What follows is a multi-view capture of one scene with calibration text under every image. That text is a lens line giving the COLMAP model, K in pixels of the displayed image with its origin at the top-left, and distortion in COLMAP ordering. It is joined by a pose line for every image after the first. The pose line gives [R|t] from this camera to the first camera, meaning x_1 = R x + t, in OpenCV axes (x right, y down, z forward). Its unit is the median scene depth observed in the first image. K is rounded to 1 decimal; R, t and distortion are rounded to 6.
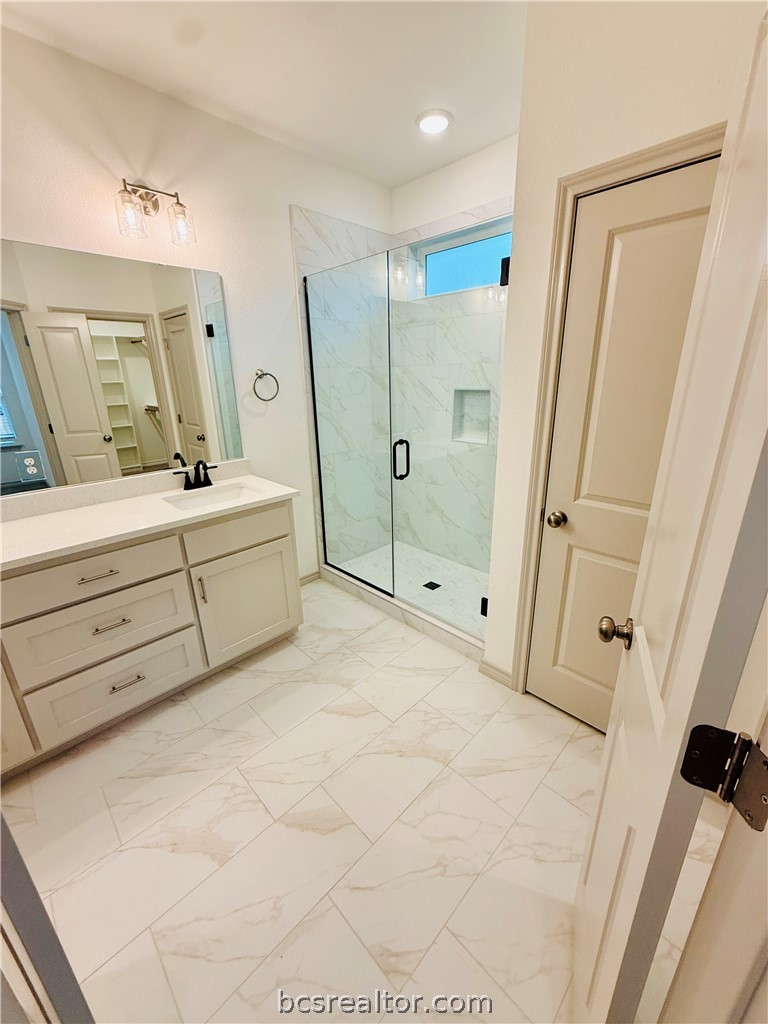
lens RADIAL K [[406.9, 0, 388.4], [0, 406.9, 508.8], [0, 0, 1]] dist [-0.000051, -0.000224]
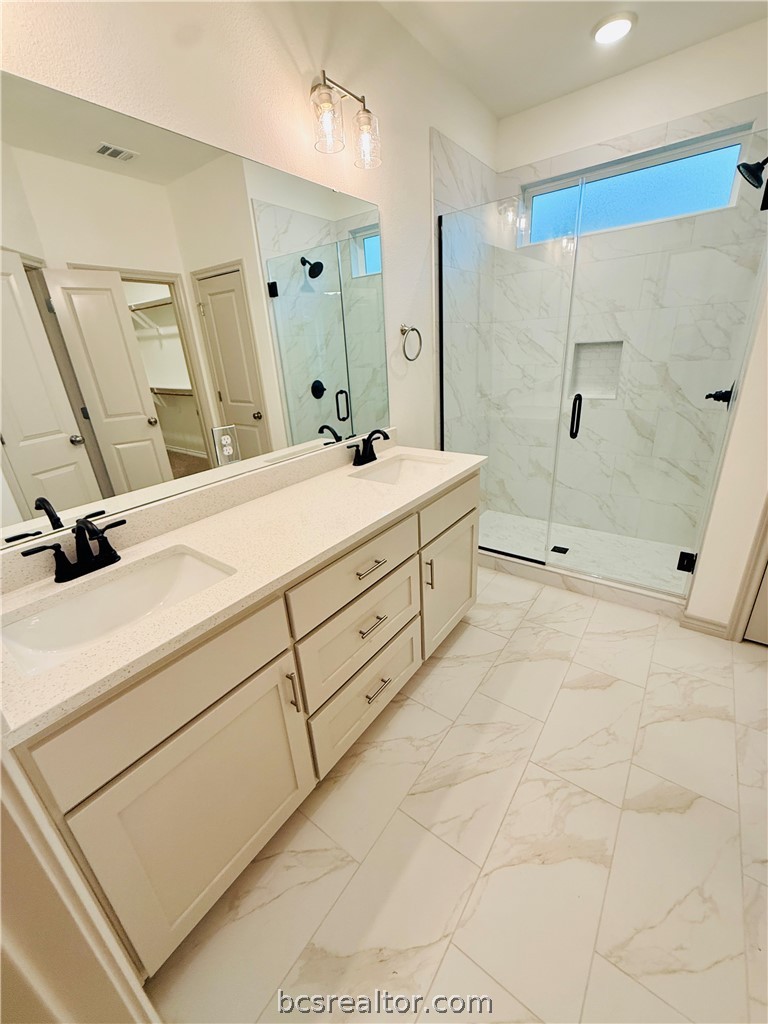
lens RADIAL K [[406.9, 0, 388.4], [0, 406.9, 508.8], [0, 0, 1]] dist [-0.000051, -0.000224]
pose [[0.987866, -0.089807, 0.126709, -0.450661], [0.082722, 0.994757, 0.060124, -0.001543], [-0.131444, -0.048913, 0.990116, 0.103819]]
